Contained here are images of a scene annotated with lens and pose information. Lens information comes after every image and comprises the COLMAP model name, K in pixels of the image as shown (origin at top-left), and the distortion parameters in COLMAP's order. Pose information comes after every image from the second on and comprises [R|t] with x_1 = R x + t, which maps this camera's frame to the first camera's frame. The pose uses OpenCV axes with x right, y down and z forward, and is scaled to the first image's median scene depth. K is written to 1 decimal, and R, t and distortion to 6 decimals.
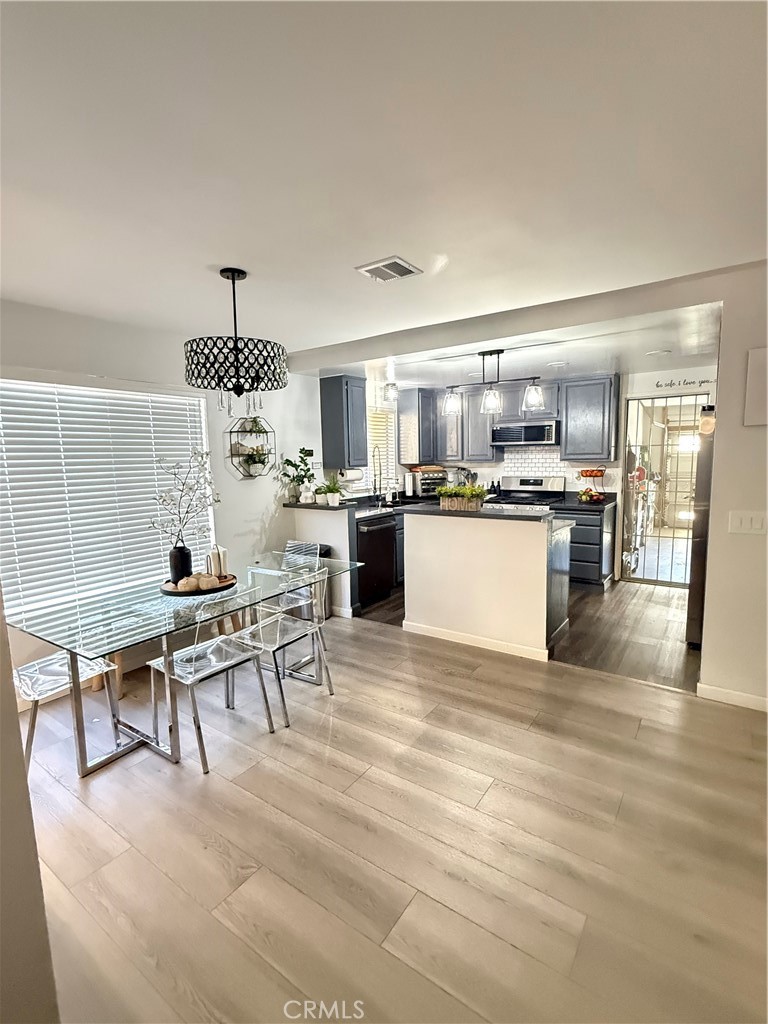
lens RADIAL K [[485.6, 0, 386.1], [0, 485.6, 516.6], [0, 0, 1]] dist [0.001339, -0.000911]
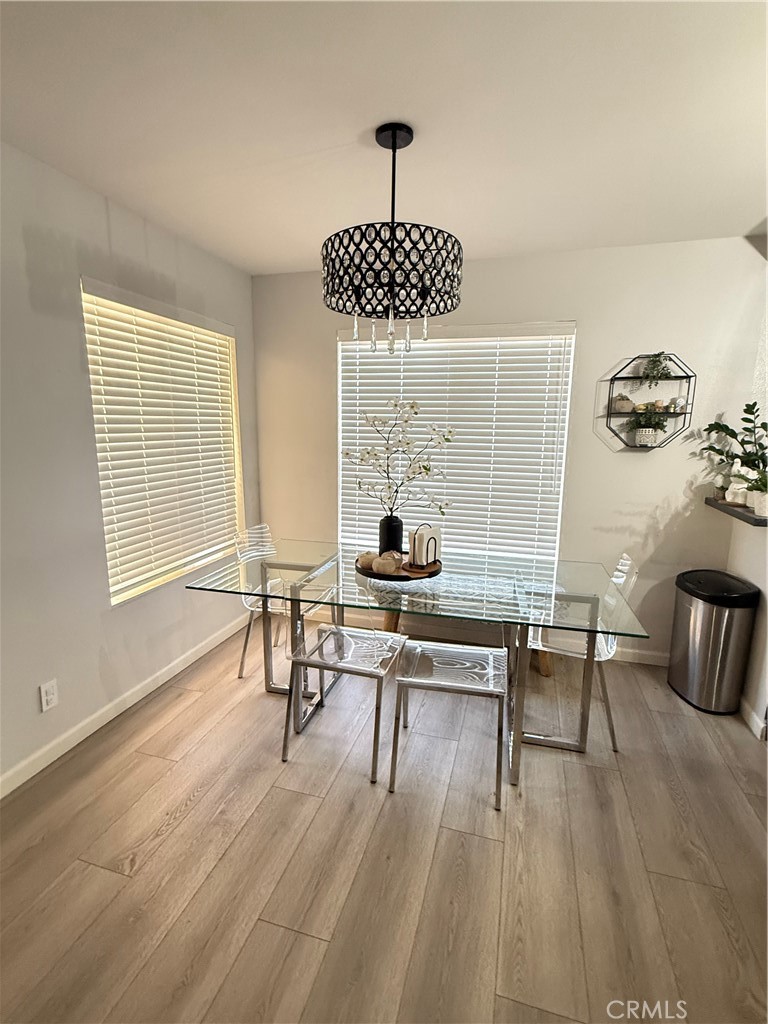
lens RADIAL K [[485.6, 0, 393.9], [0, 485.6, 516.1], [0, 0, 1]] dist [0.001339, -0.000911]
pose [[0.320116, 0.201371, -0.925730, 0.248048], [-0.143171, 0.976209, 0.162843, -0.052123], [0.936498, 0.080409, 0.341330, 0.478318]]
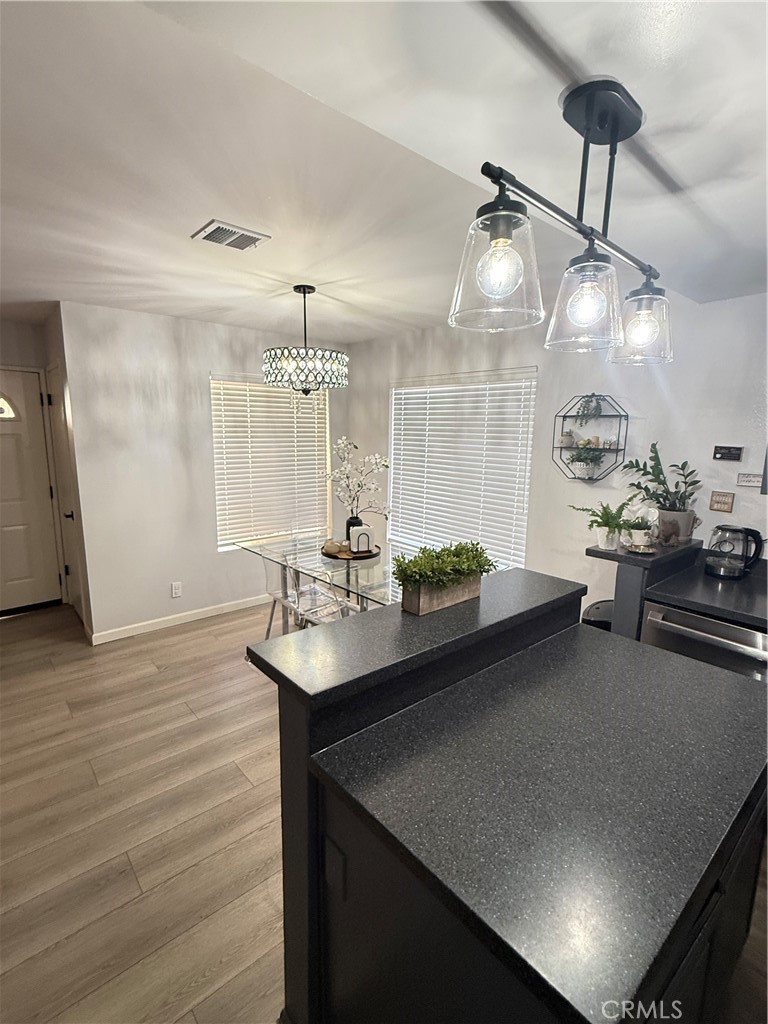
lens RADIAL K [[485.6, 0, 400.8], [0, 485.6, 510.7], [0, 0, 1]] dist [0.001339, -0.000911]
pose [[-0.231559, 0.182969, -0.955459, 0.487360], [-0.137125, 0.966209, 0.218260, -0.158268], [0.963108, 0.181558, -0.198645, 0.898040]]
